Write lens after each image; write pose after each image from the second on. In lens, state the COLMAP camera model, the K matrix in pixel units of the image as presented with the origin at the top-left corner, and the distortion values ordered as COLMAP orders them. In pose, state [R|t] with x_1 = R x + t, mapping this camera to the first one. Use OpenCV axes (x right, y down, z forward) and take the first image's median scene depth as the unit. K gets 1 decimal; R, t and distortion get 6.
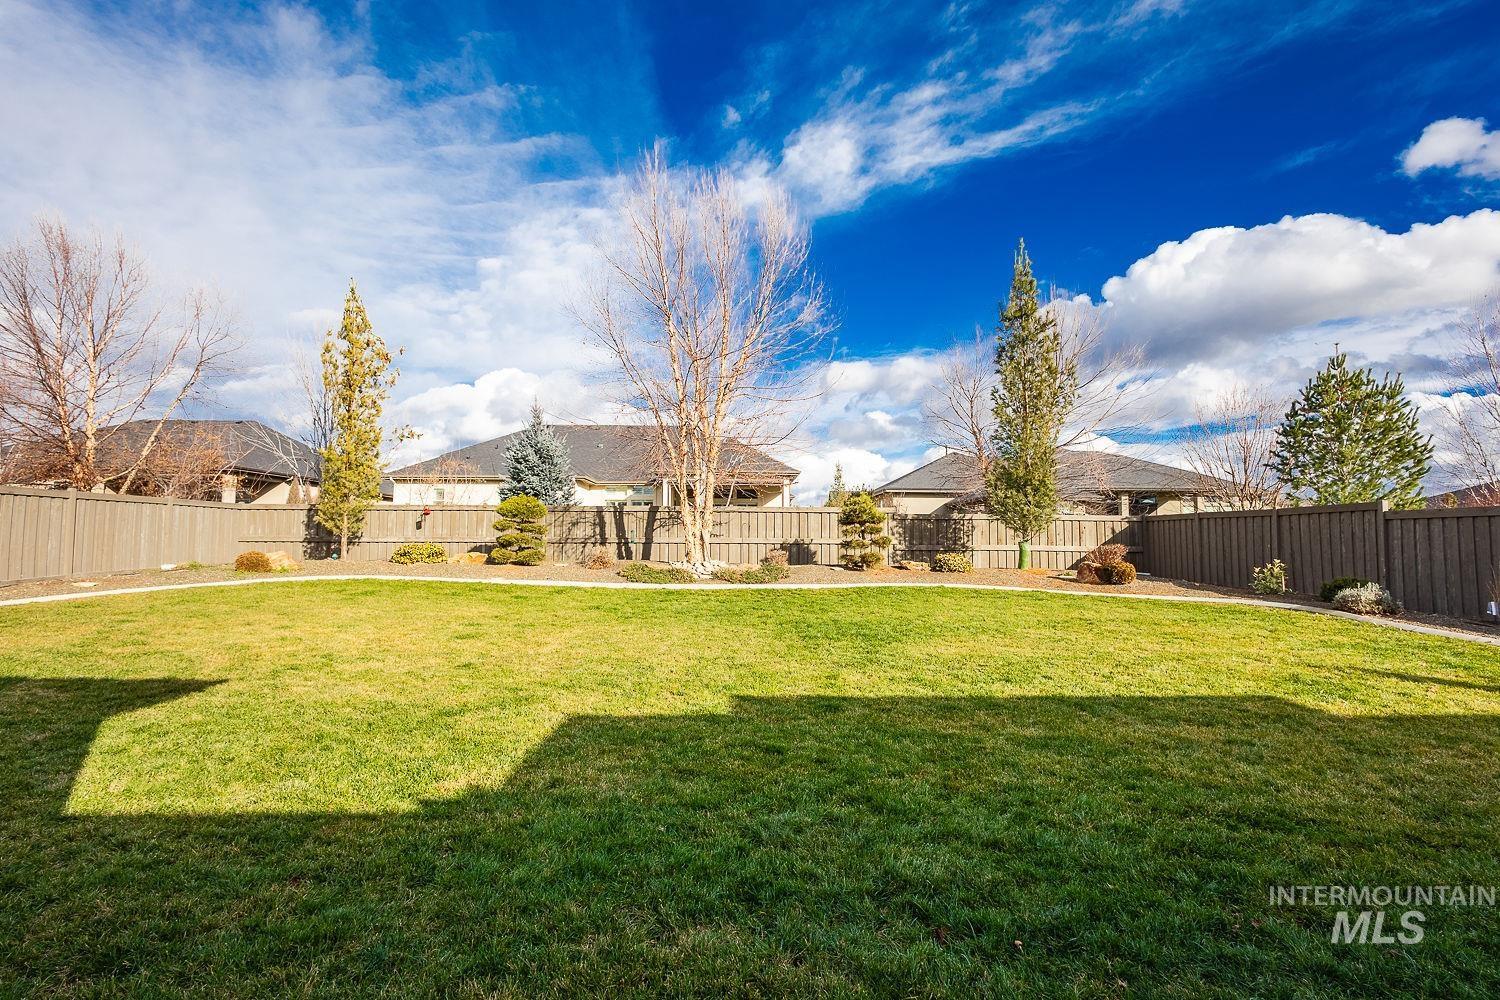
lens RADIAL K [[691.8, 0, 743.6], [0, 691.8, 500.9], [0, 0, 1]] dist [0.001501, 0.000402]
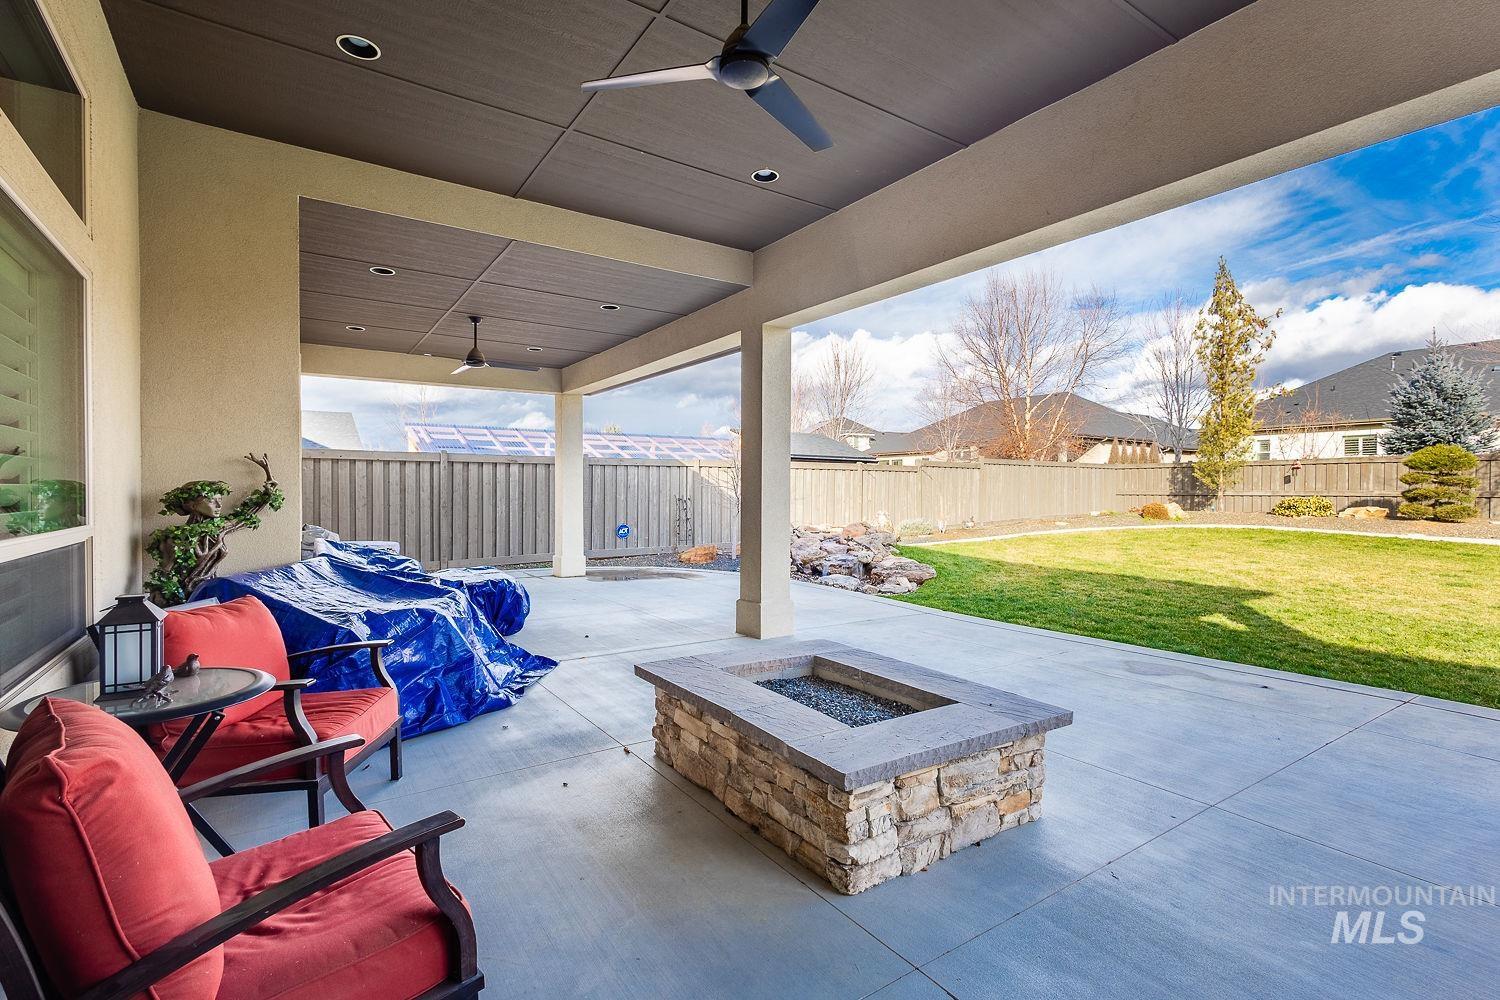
lens RADIAL K [[691.8, 0, 746.2], [0, 691.8, 501.2], [0, 0, 1]] dist [0.001501, 0.000402]
pose [[0.551810, 0.008439, -0.833927, -0.061567], [0.047291, 0.998023, 0.041392, -0.014889], [0.832628, -0.062277, 0.550321, -0.260032]]
